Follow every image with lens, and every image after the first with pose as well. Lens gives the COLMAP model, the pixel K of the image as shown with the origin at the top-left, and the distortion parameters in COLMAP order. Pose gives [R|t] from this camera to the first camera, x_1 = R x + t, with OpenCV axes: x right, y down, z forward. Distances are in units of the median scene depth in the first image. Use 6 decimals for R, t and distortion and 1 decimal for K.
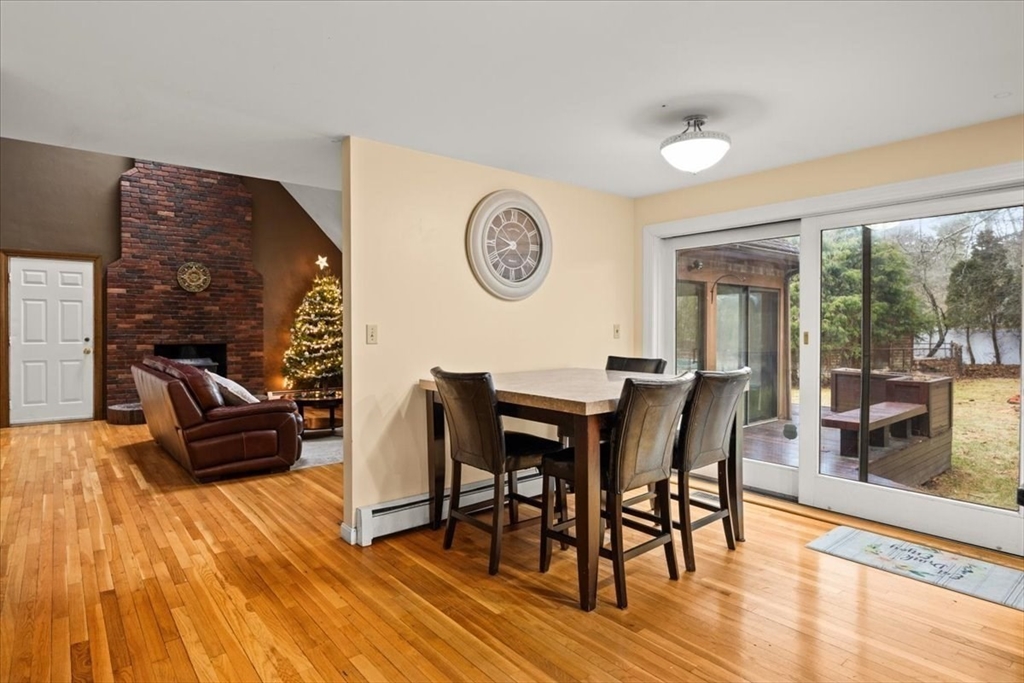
lens RADIAL K [[558.4, 0, 512.1], [0, 558.4, 333.7], [0, 0, 1]] dist [-0.003537, -0.001090]
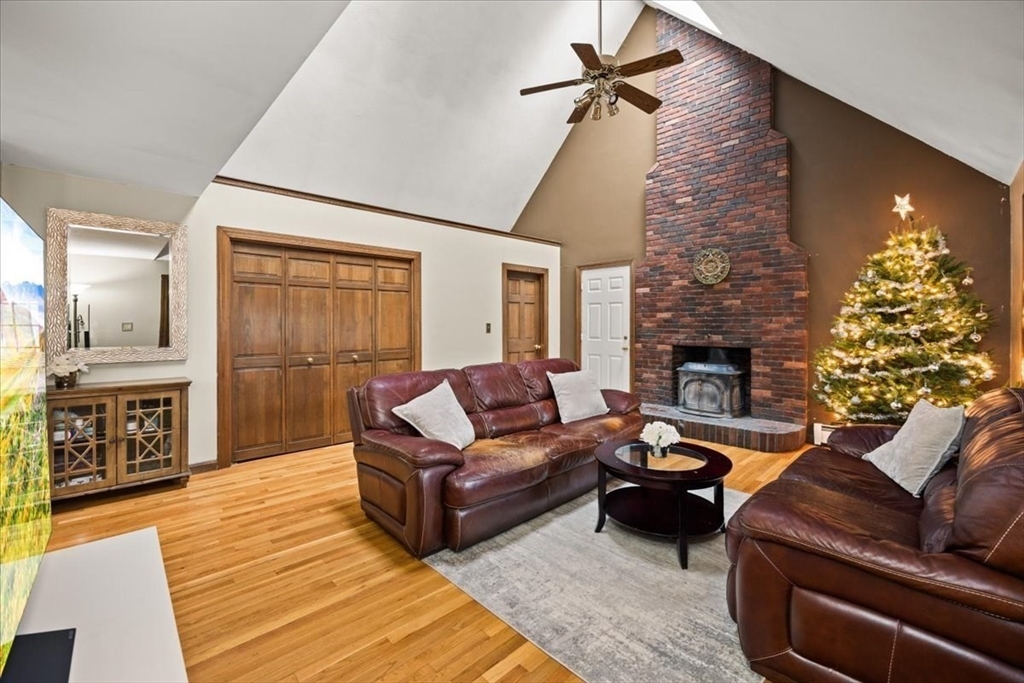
lens RADIAL K [[429.3, 0, 513.5], [0, 429.3, 326.5], [0, 0, 1]] dist [-0.012799, -0.000041]
pose [[0.072692, 0.000688, -0.997354, 0.047553], [-0.010539, 0.999944, -0.000078, -0.008034], [0.997299, 0.010516, 0.072695, 0.653021]]
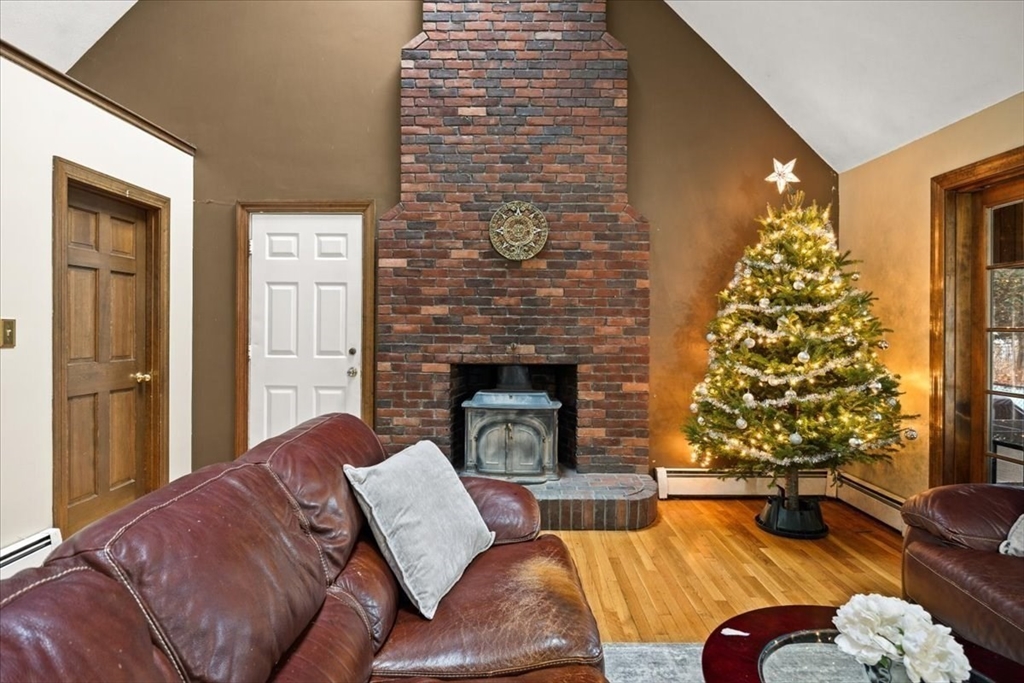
lens RADIAL K [[559.4, 0, 503.8], [0, 559.4, 327.7], [0, 0, 1]] dist [-0.002690, -0.001017]
pose [[0.760972, -0.000045, -0.648784, -0.250673], [-0.009964, 0.999881, -0.011755, -0.007764], [0.648708, 0.015410, 0.760881, 0.603248]]
